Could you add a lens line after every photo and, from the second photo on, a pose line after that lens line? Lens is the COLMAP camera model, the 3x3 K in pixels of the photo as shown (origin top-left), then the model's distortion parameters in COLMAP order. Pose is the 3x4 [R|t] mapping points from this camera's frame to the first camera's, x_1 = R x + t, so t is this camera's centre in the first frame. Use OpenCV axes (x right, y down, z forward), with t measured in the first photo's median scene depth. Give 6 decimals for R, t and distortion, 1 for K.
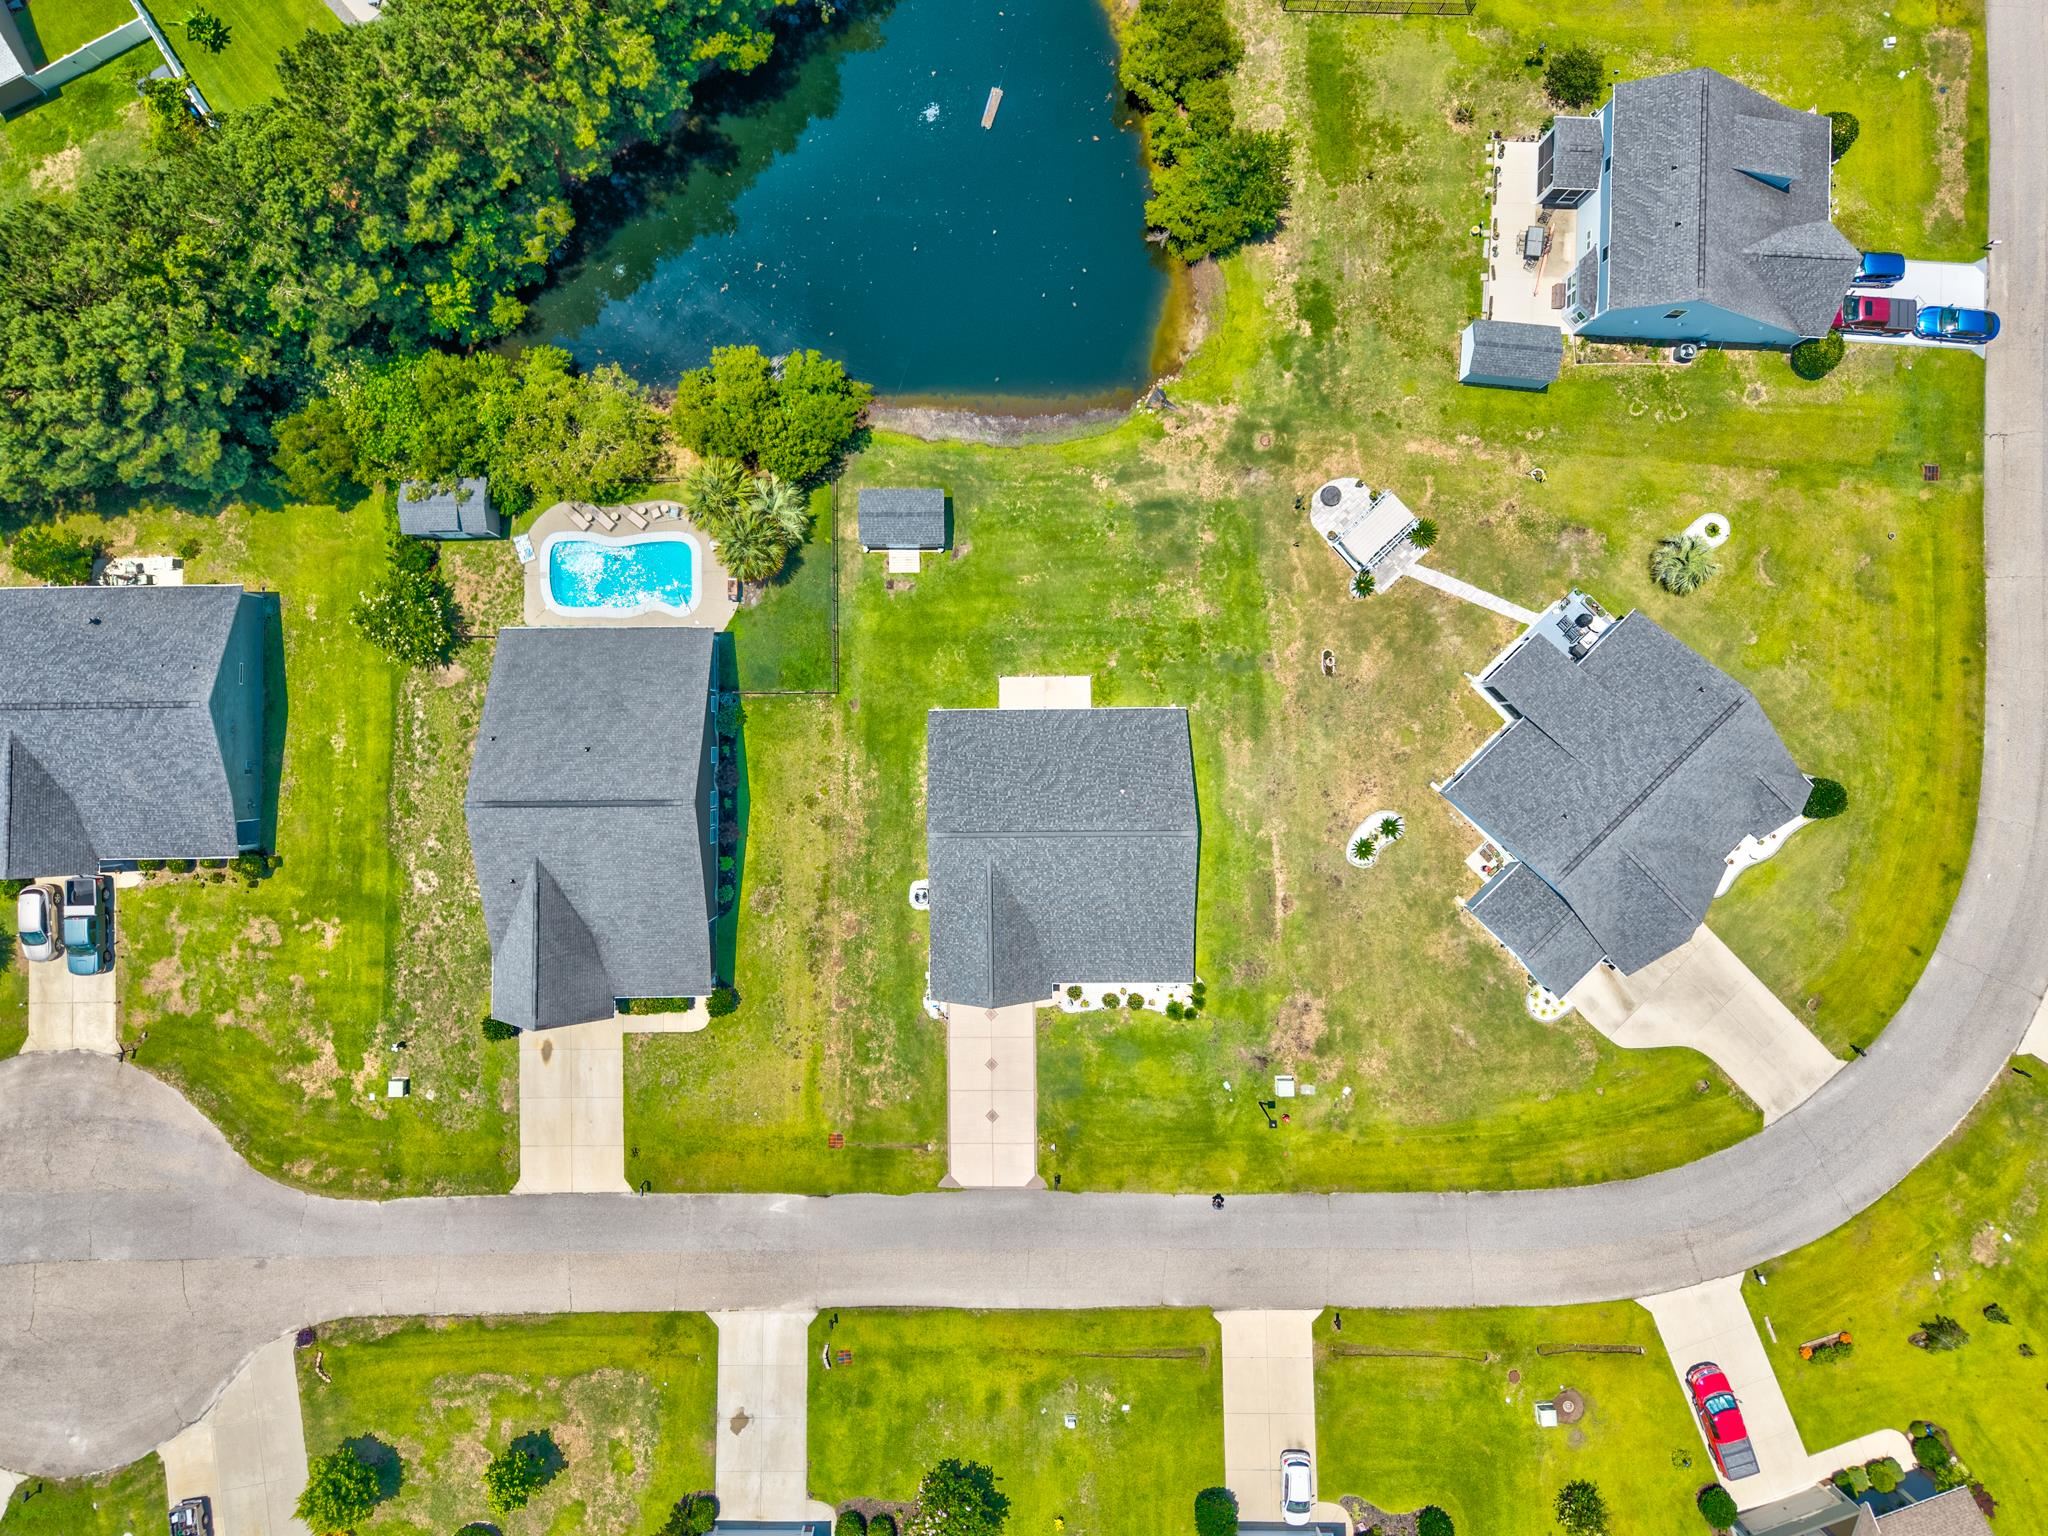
lens RADIAL K [[1339.3, 0, 1055.9], [0, 1339.3, 827.1], [0, 0, 1]] dist [0.026951, -0.027355]
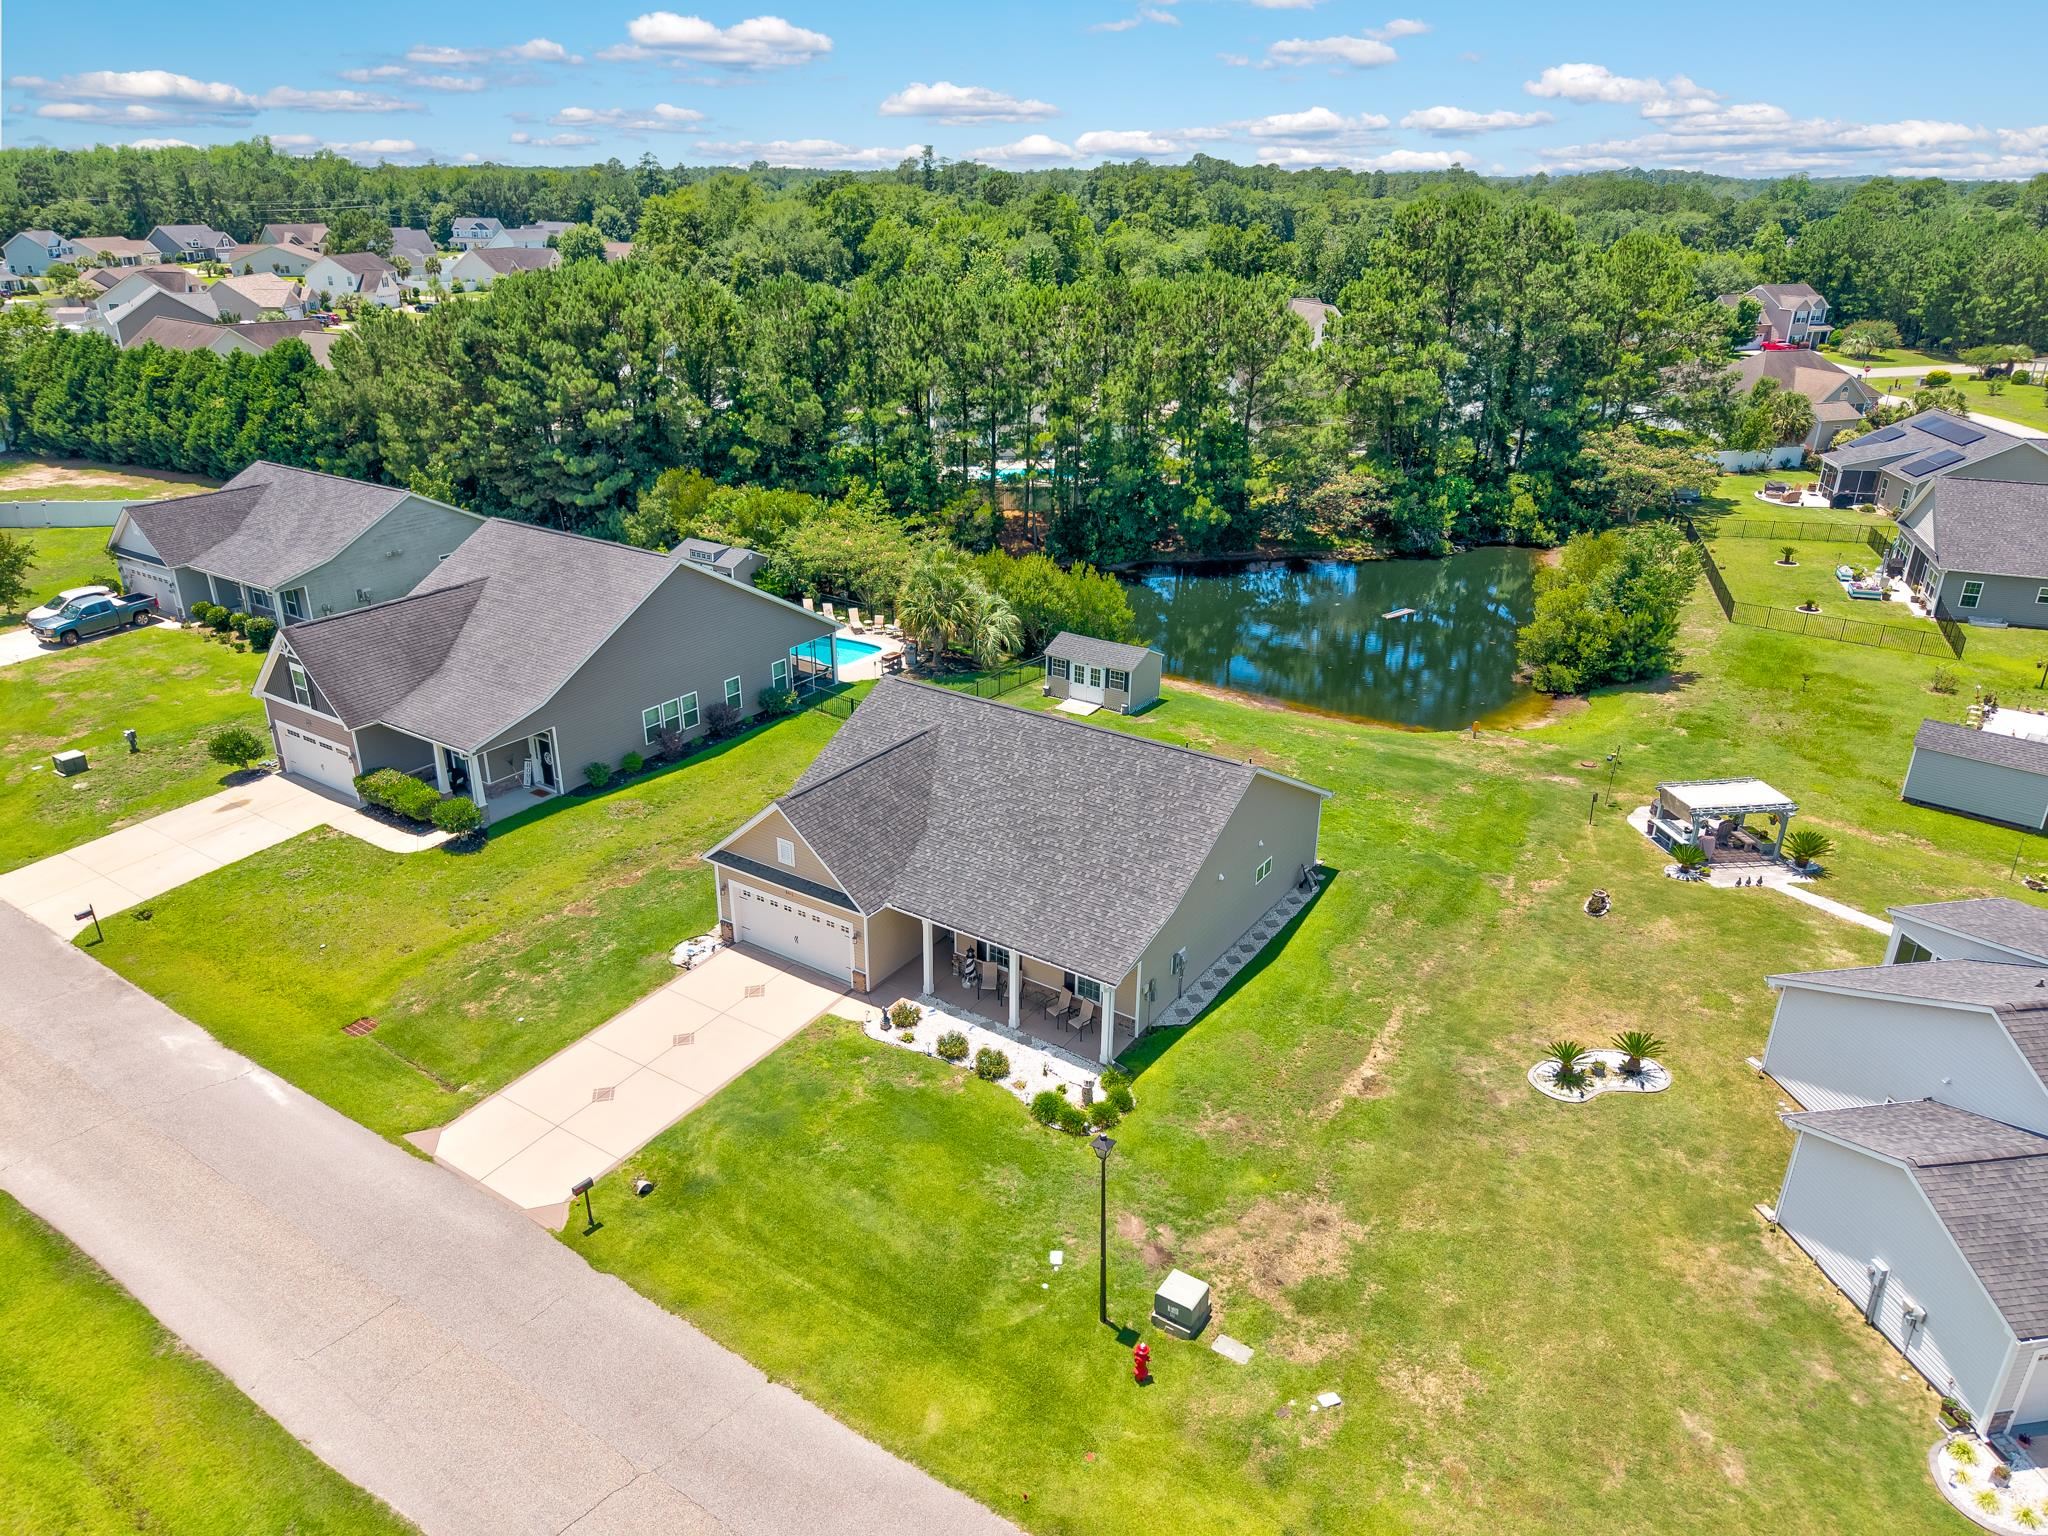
lens RADIAL K [[1395.5, 0, 1032.3], [0, 1395.5, 769.2], [0, 0, 1]] dist [0.005729, 0.000596]
pose [[0.828148, 0.239571, -0.506732, 0.298489], [-0.560328, 0.376845, -0.737577, 0.450177], [0.014257, 0.894759, 0.446321, 0.680259]]
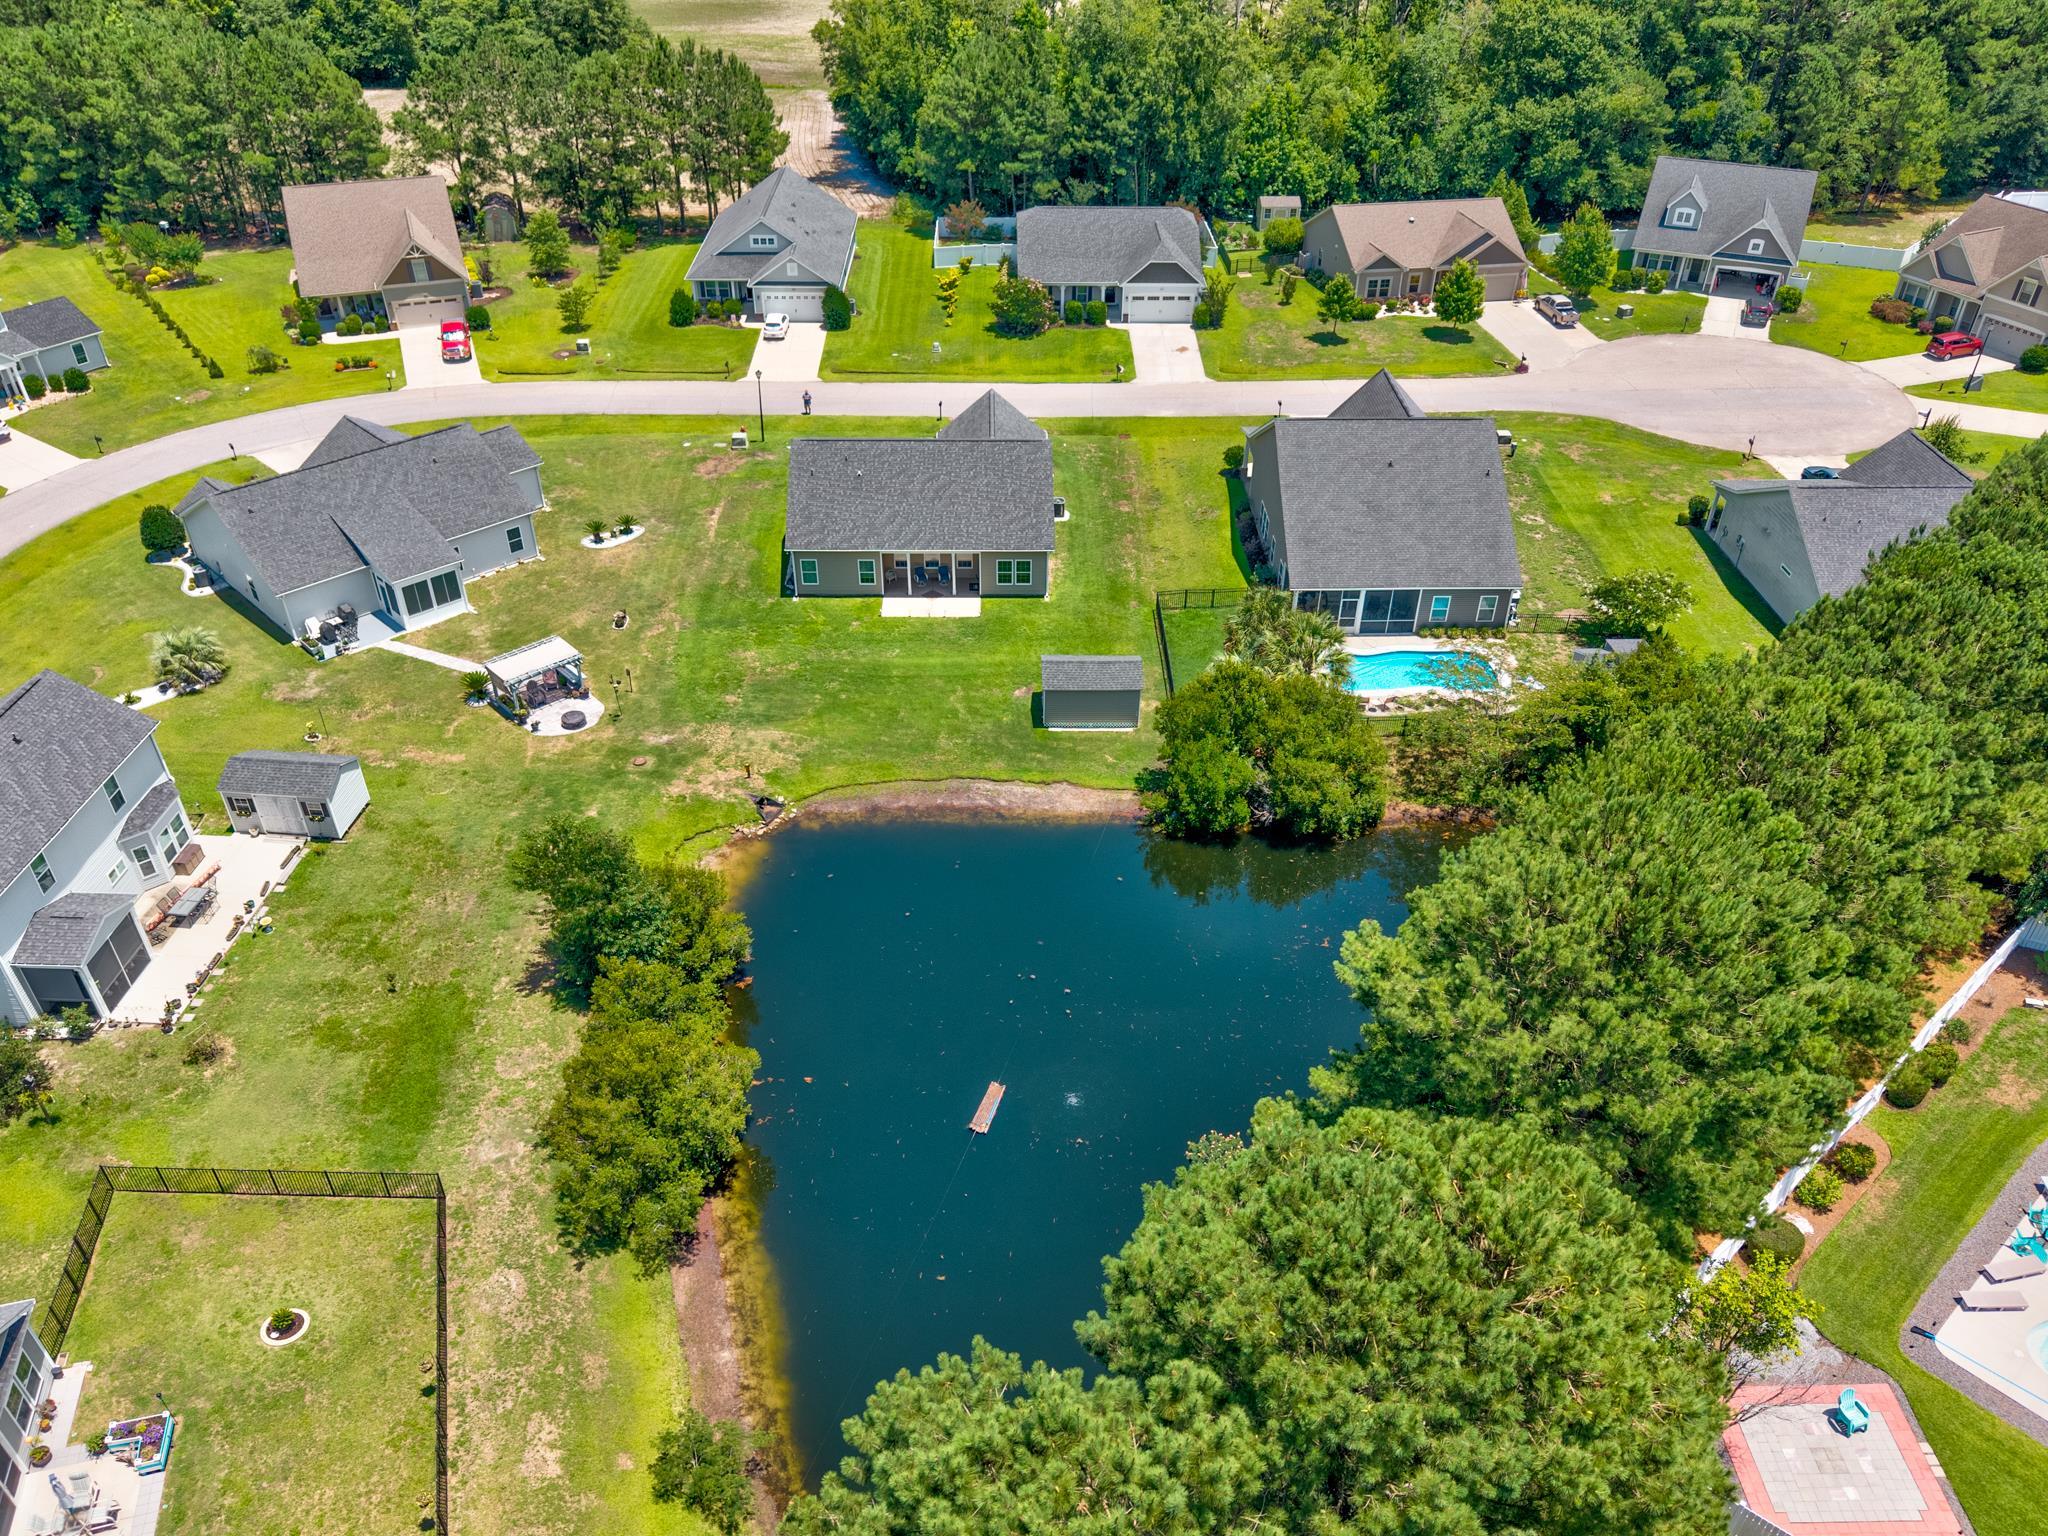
lens RADIAL K [[1395.5, 0, 1032.3], [0, 1395.5, 769.2], [0, 0, 1]] dist [0.005729, 0.000596]
pose [[-0.999858, 0.015891, -0.005627, -0.071446], [-0.013991, -0.596008, 0.802856, -0.955015], [0.009404, 0.802821, 0.596146, 0.512996]]
